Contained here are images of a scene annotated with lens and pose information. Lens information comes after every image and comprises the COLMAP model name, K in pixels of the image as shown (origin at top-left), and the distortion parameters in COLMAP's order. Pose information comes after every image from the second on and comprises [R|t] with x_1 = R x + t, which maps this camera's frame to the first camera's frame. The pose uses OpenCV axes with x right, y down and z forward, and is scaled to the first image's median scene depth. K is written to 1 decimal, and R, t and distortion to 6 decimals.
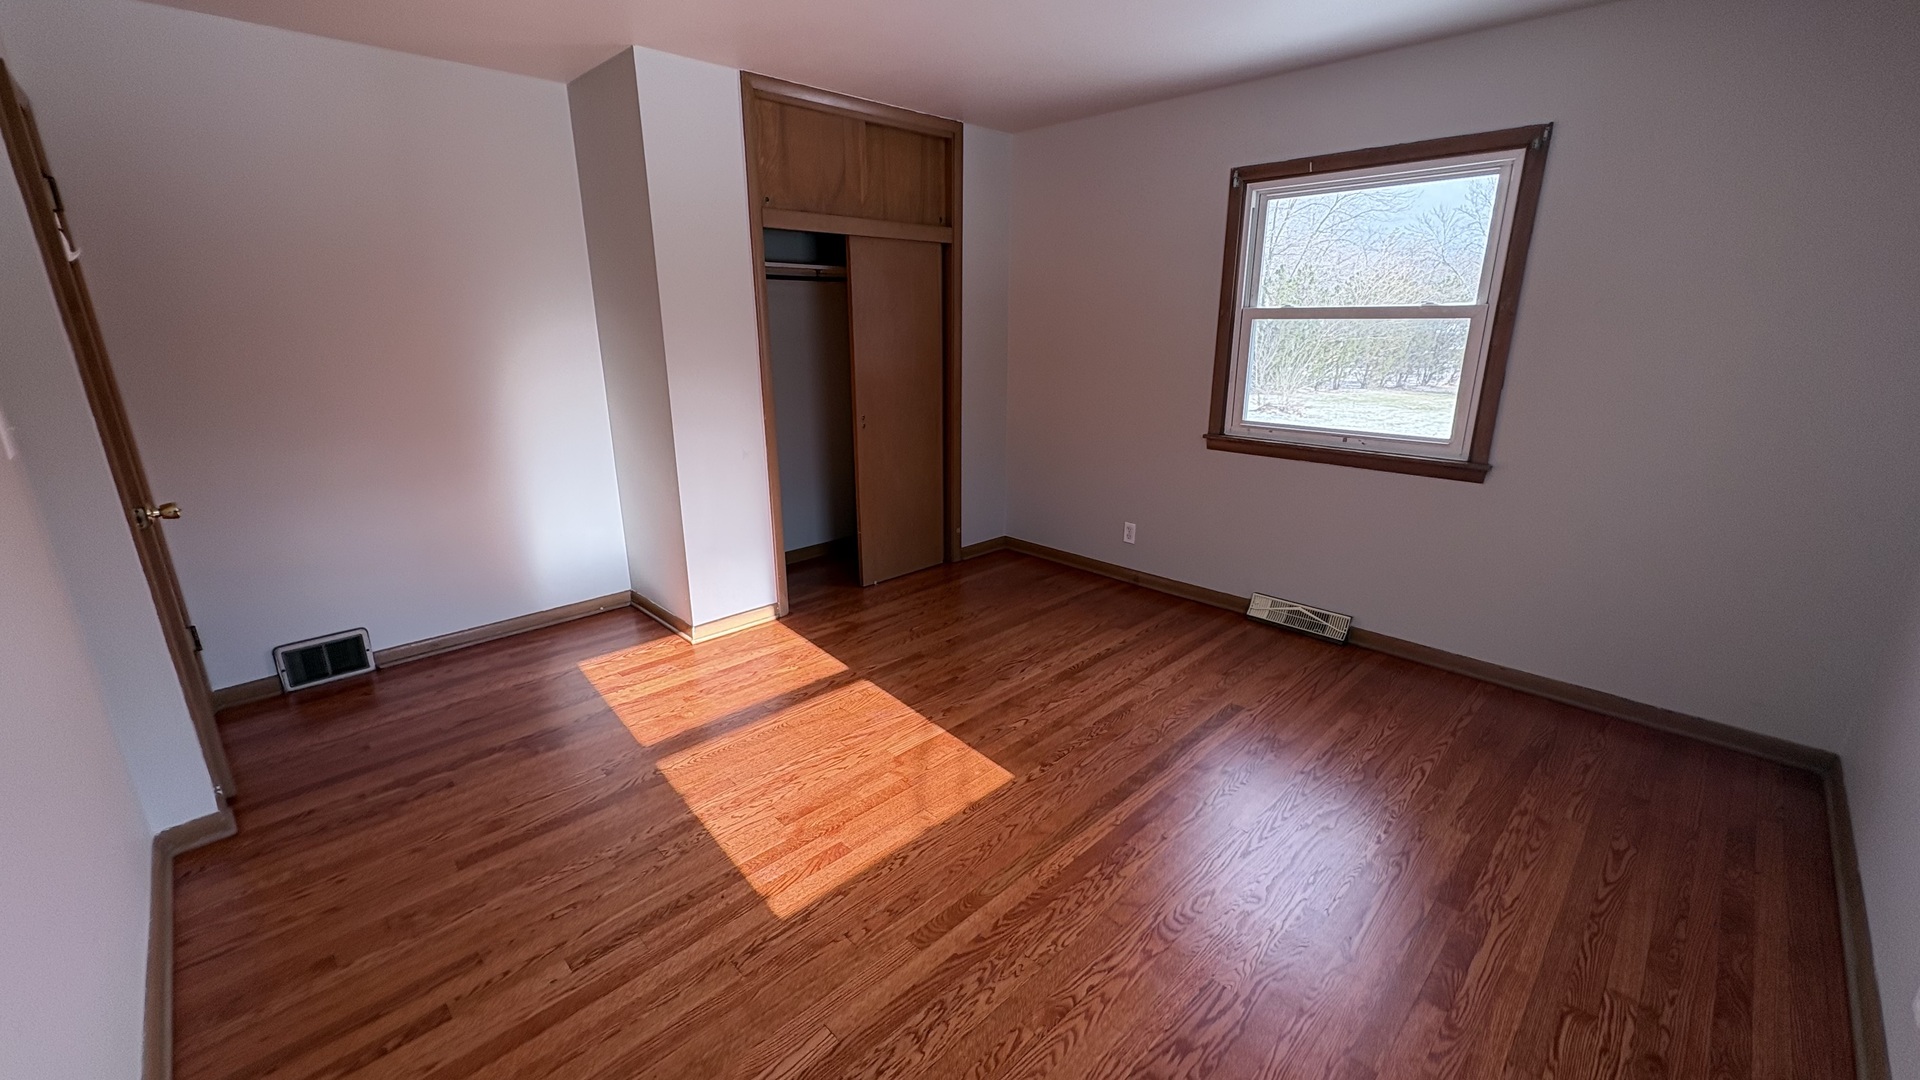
lens RADIAL K [[765.6, 0, 952.5], [0, 765.6, 542.1], [0, 0, 1]] dist [-0.000780, -0.000069]
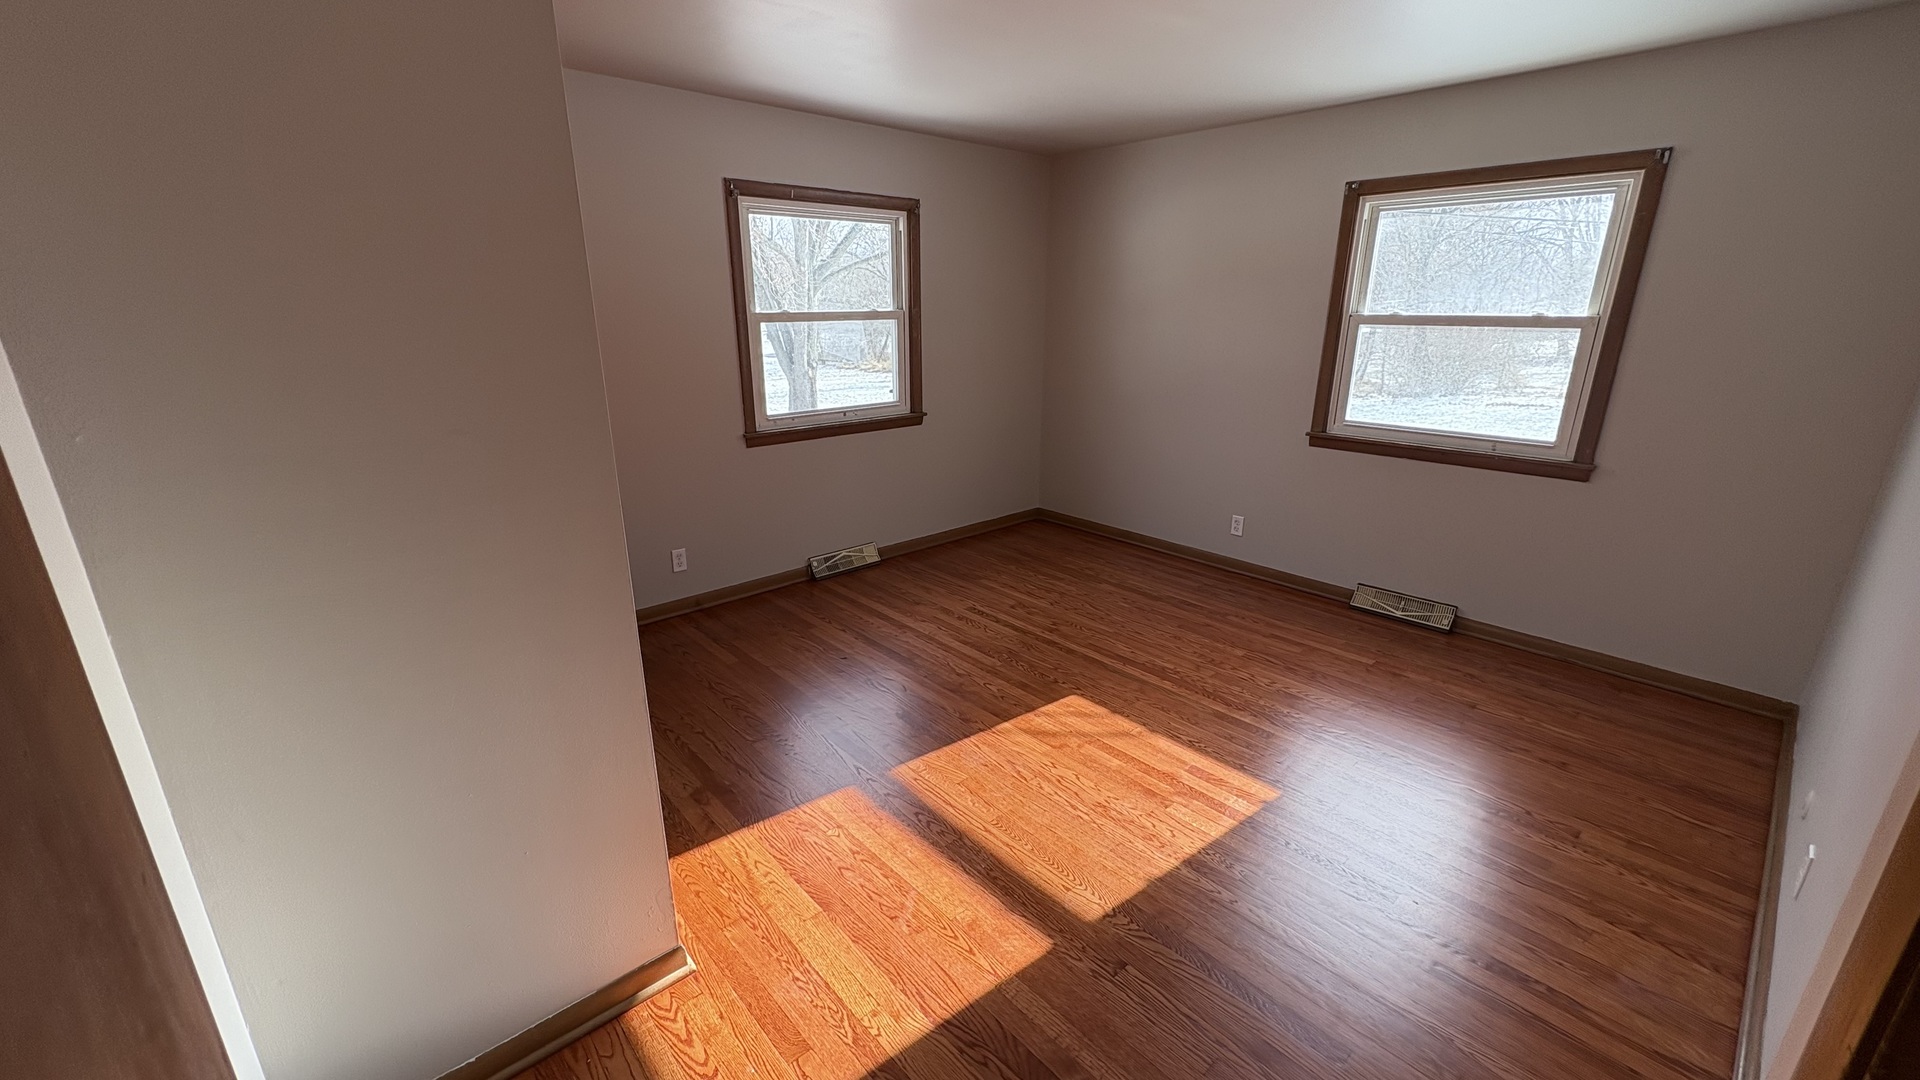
lens RADIAL K [[765.6, 0, 952.5], [0, 765.6, 542.1], [0, 0, 1]] dist [-0.000780, -0.000069]
pose [[0.046075, -0.293344, 0.954896, -0.884483], [0.288622, 0.919052, 0.268406, -0.262788], [-0.956334, 0.263237, 0.127011, 0.822104]]
